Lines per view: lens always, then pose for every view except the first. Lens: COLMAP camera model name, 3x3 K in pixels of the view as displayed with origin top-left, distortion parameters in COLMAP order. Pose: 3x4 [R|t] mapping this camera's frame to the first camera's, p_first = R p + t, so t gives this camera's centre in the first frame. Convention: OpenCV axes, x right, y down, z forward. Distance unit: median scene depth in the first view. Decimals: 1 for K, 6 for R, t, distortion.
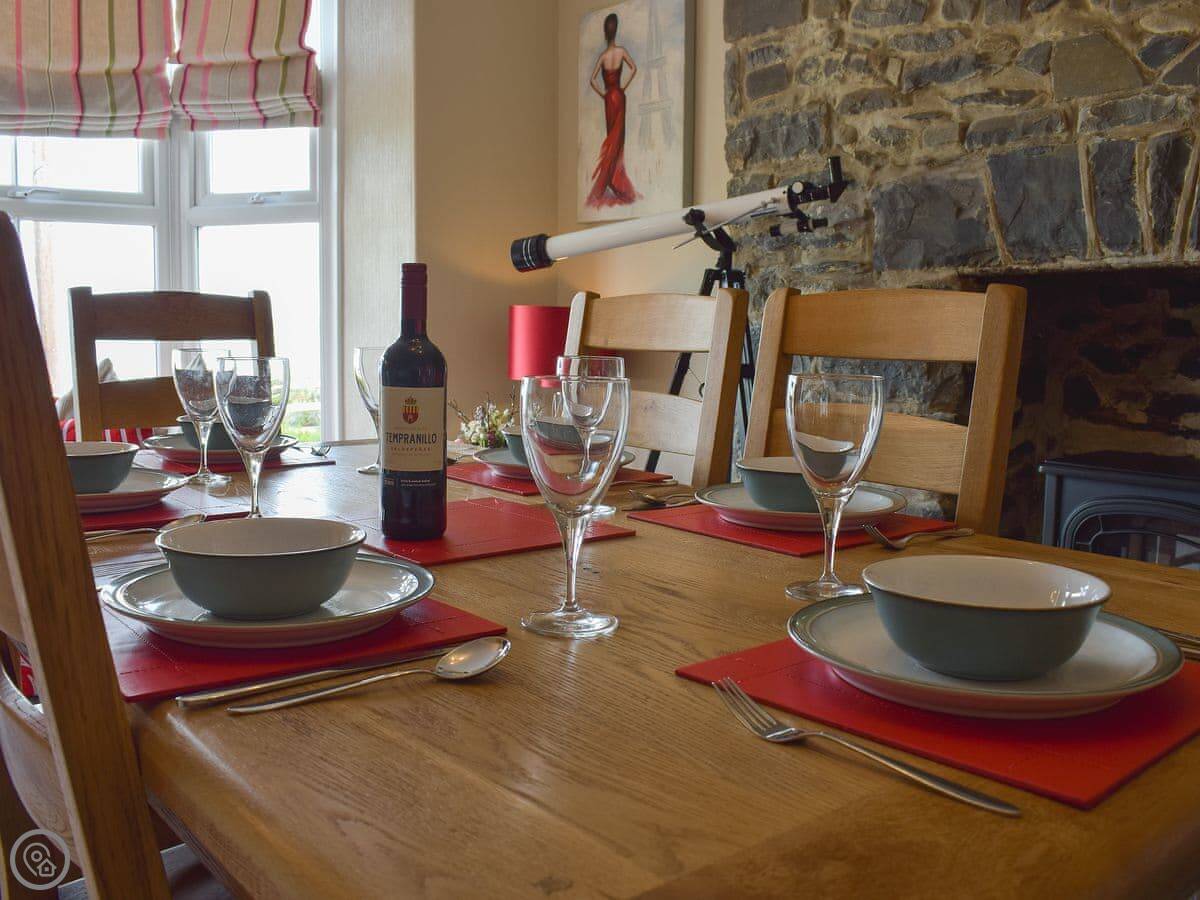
lens RADIAL K [[1091.4, 0, 601.3], [0, 1091.4, 448.4], [0, 0, 1]] dist [-0.075507, 0.002959]
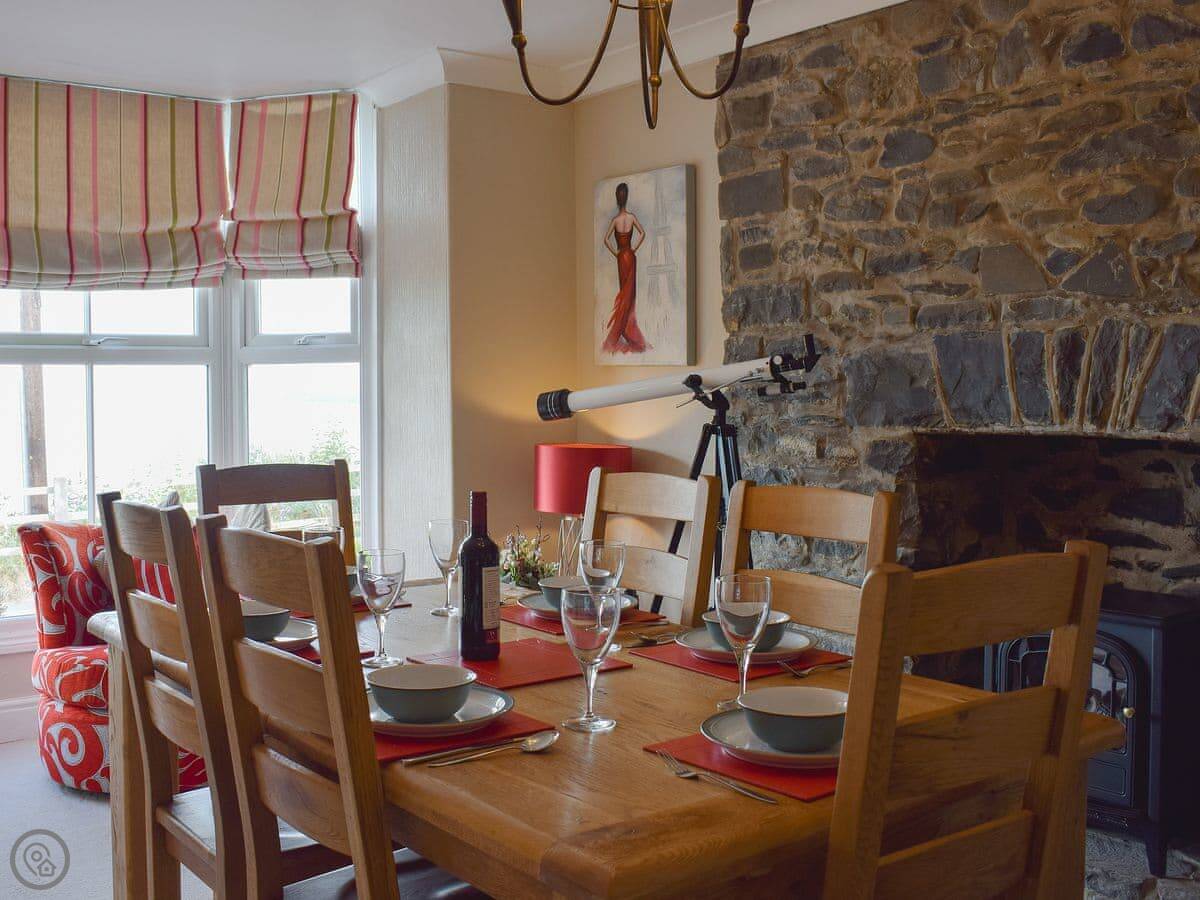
lens RADIAL K [[1304.0, 0, 561.0], [0, 1304.0, 431.7], [0, 0, 1]] dist [-0.067319, 0.000000]
pose [[0.998586, -0.012843, -0.051587, 0.015509], [0.009195, 0.997480, -0.070347, -0.063639], [0.052361, 0.069773, 0.996188, -0.437672]]
